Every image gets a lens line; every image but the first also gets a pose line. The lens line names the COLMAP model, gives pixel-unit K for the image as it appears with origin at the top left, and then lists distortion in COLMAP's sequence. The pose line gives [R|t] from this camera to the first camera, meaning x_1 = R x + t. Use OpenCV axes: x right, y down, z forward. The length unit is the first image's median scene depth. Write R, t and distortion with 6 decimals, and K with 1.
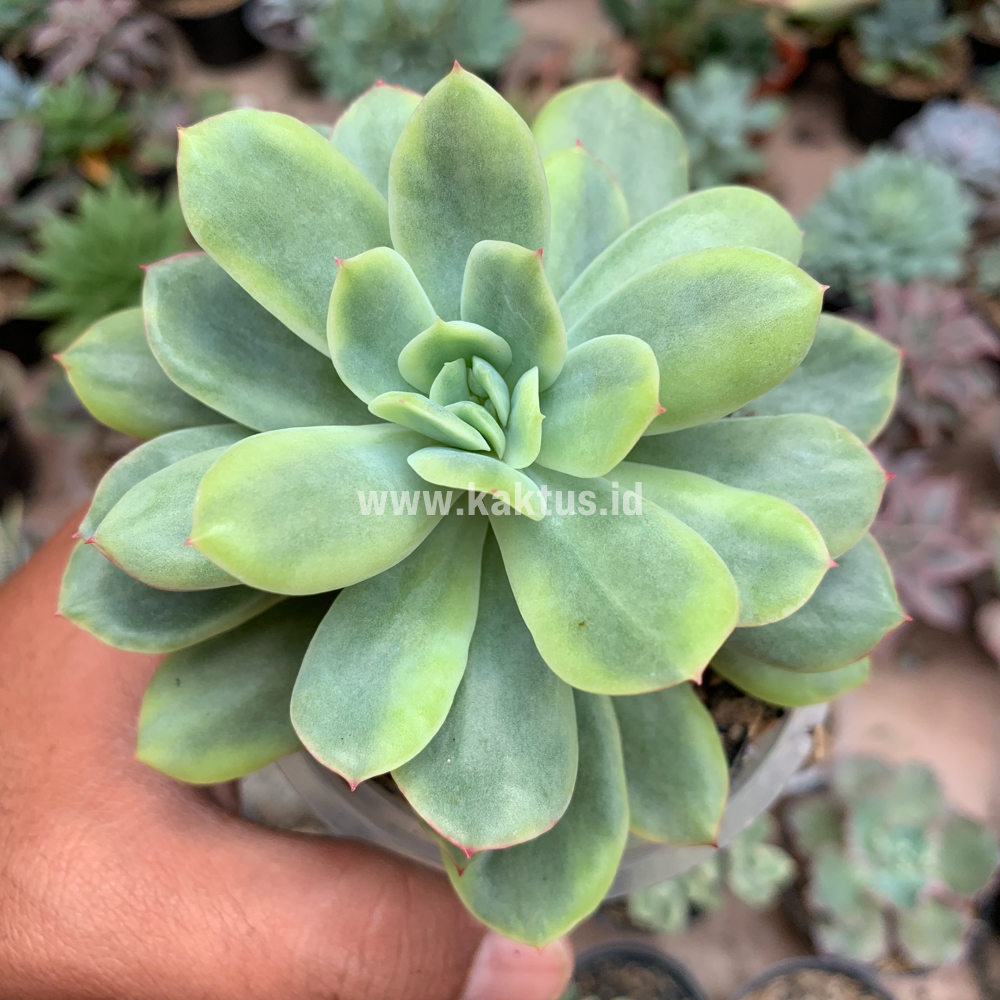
lens RADIAL K [[1038.2, 0, 504.2], [0, 1038.2, 501.7], [0, 0, 1]] dist [0.203432, -0.744214]
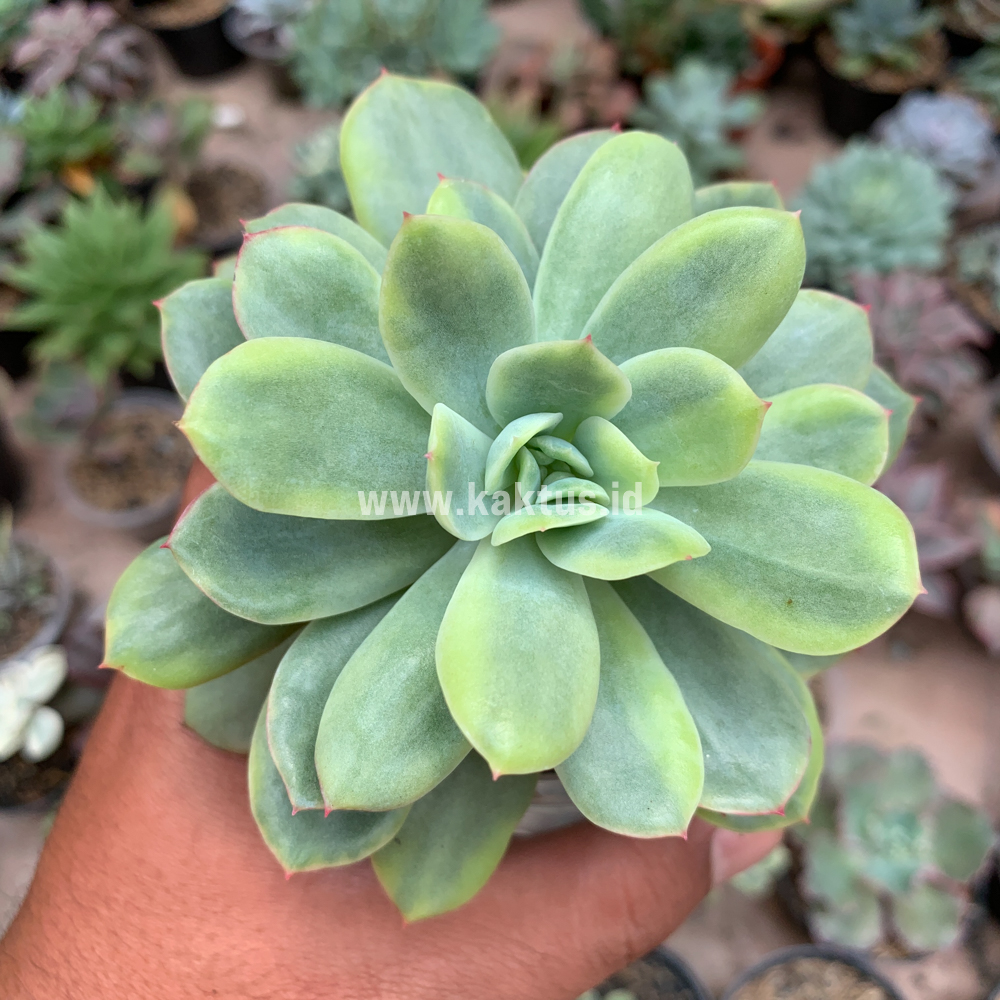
lens RADIAL K [[1049.1, 0, 500.0], [0, 1049.1, 500.0], [0, 0, 1]] dist [0.194079, -0.789616]
pose [[0.802676, -0.572710, 0.166477, -0.263088], [0.535394, 0.814906, 0.221995, -0.340132], [-0.262802, -0.089059, 0.960731, 0.016600]]
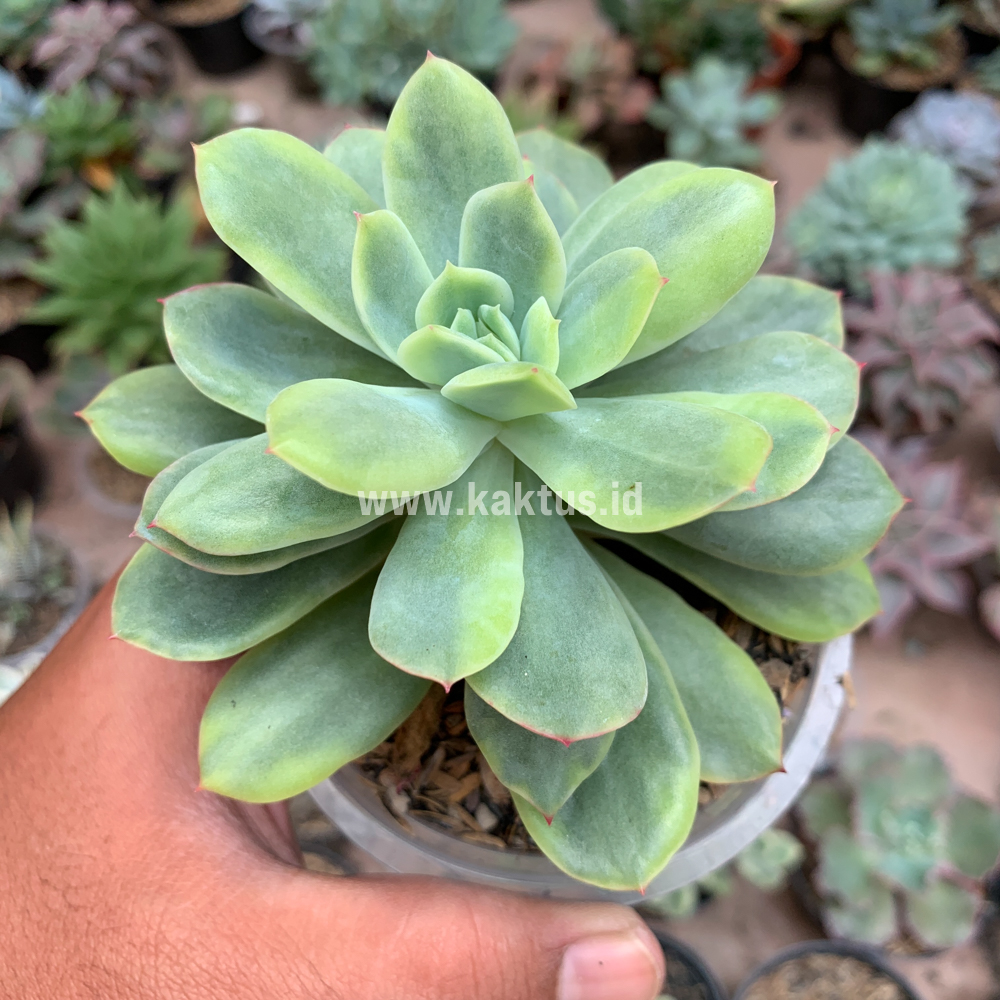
lens RADIAL K [[1038.2, 0, 504.2], [0, 1038.2, 501.7], [0, 0, 1]] dist [0.203432, -0.744214]
pose [[0.981621, -0.169970, 0.086772, -0.137251], [0.184227, 0.962637, -0.198469, 0.288821], [-0.049796, 0.210808, 0.976258, -0.044213]]
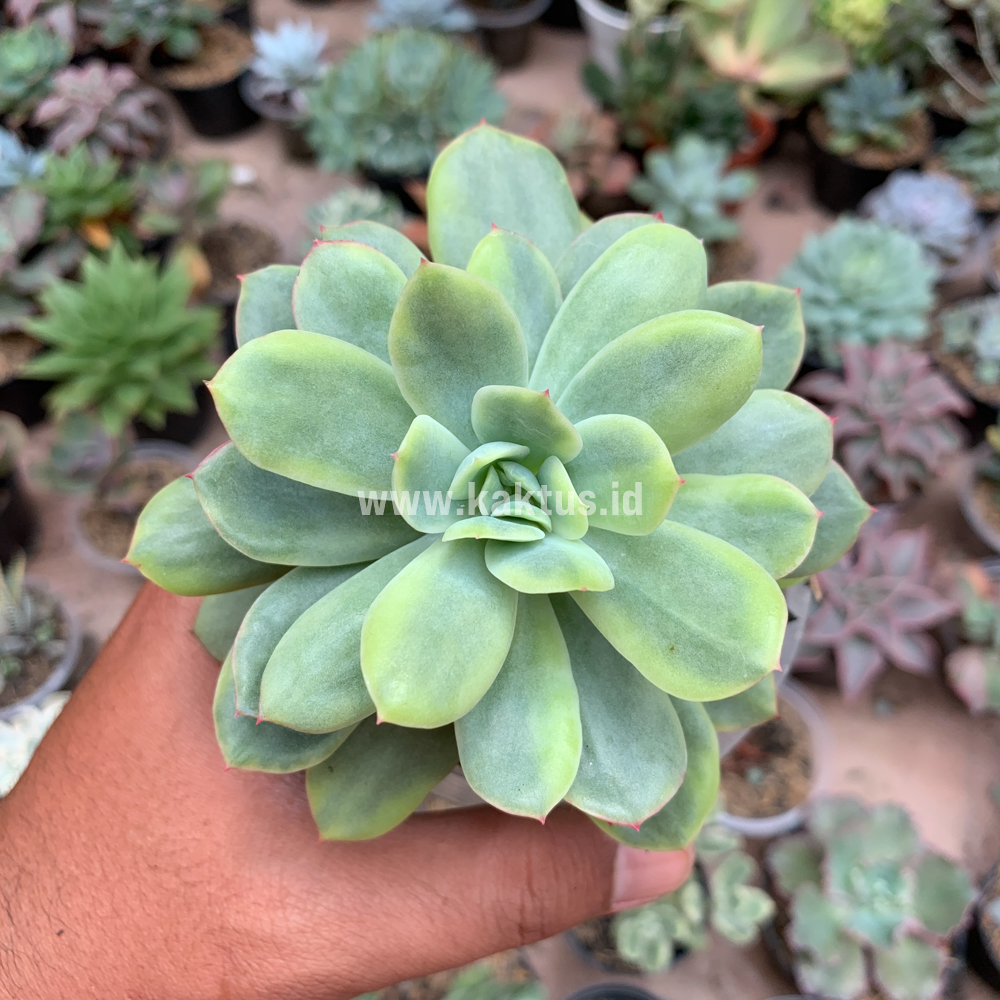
lens RADIAL K [[1038.2, 0, 504.2], [0, 1038.2, 501.7], [0, 0, 1]] dist [0.203432, -0.744214]
pose [[0.929202, -0.361059, 0.078865, -0.138186], [0.343142, 0.922126, 0.178710, -0.314972], [-0.137248, -0.138995, 0.980736, -0.191039]]
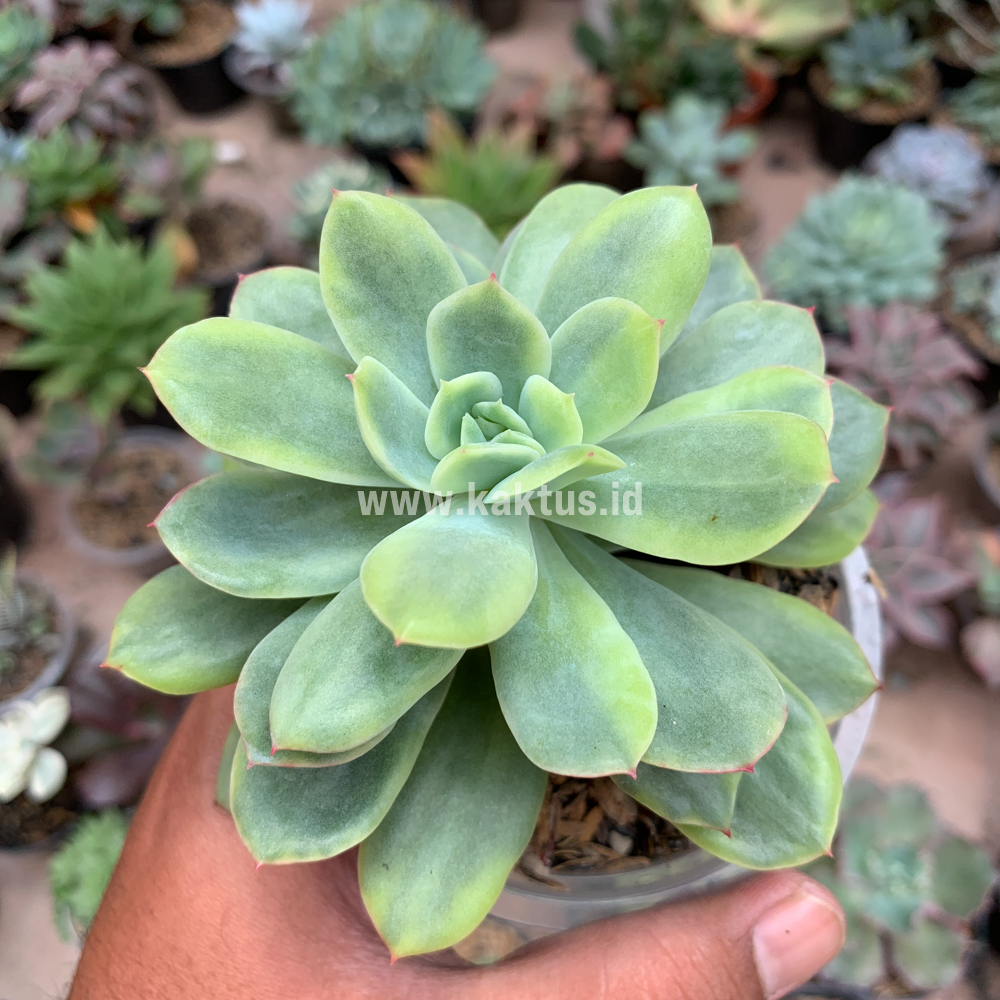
lens RADIAL K [[1038.2, 0, 504.2], [0, 1038.2, 501.7], [0, 0, 1]] dist [0.203432, -0.744214]
pose [[0.806294, -0.551706, 0.213332, -0.300440], [0.581238, 0.805900, -0.112635, 0.087971], [-0.109783, 0.214813, 0.970465, -0.060209]]
